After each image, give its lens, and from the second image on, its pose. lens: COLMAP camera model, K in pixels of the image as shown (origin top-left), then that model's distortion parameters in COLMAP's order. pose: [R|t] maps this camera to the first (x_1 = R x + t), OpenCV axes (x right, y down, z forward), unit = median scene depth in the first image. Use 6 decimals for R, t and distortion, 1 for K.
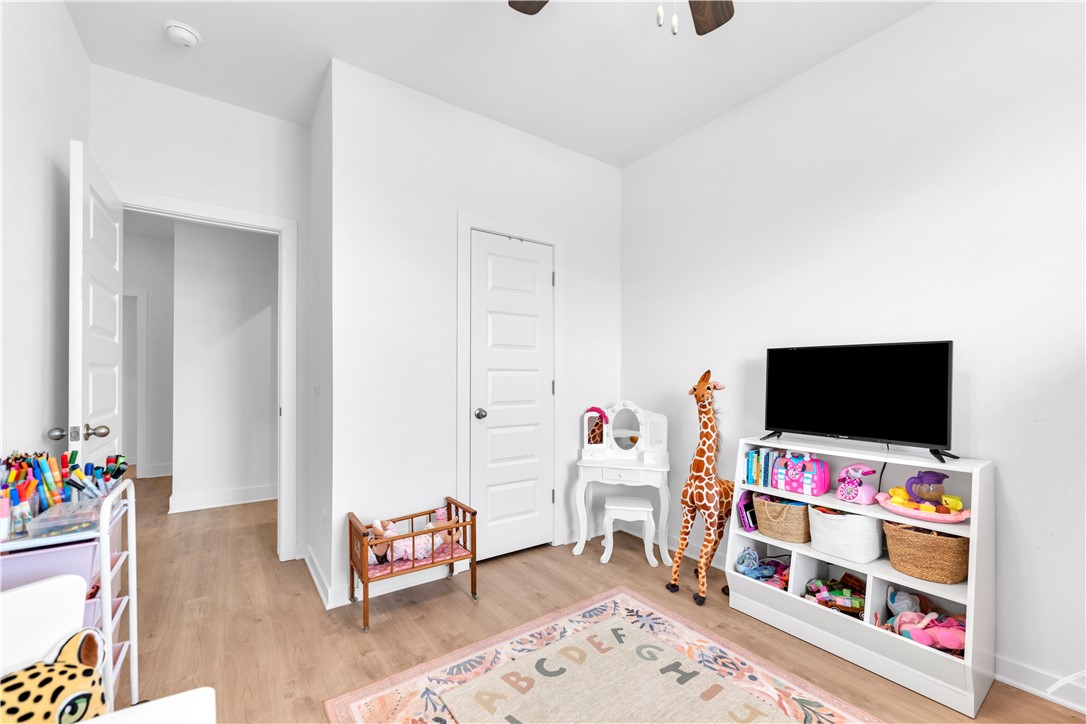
lens RADIAL K [[439.7, 0, 539.6], [0, 439.7, 374.4], [0, 0, 1]] dist [0.001283, 0.000342]
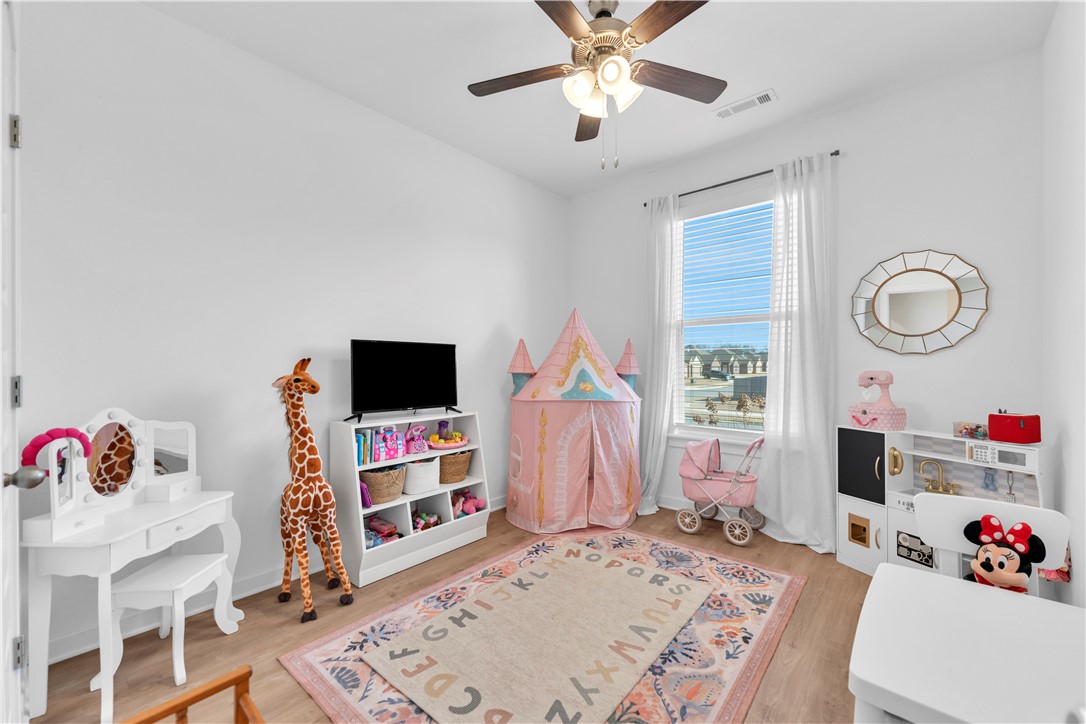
lens RADIAL K [[436.2, 0, 541.9], [0, 436.2, 367.3], [0, 0, 1]] dist [0.001126, 0.000073]
pose [[-0.244144, -0.007591, 0.969709, -0.711528], [-0.003247, 0.999970, 0.007010, 0.001735], [-0.969733, -0.001437, -0.244162, 0.899197]]
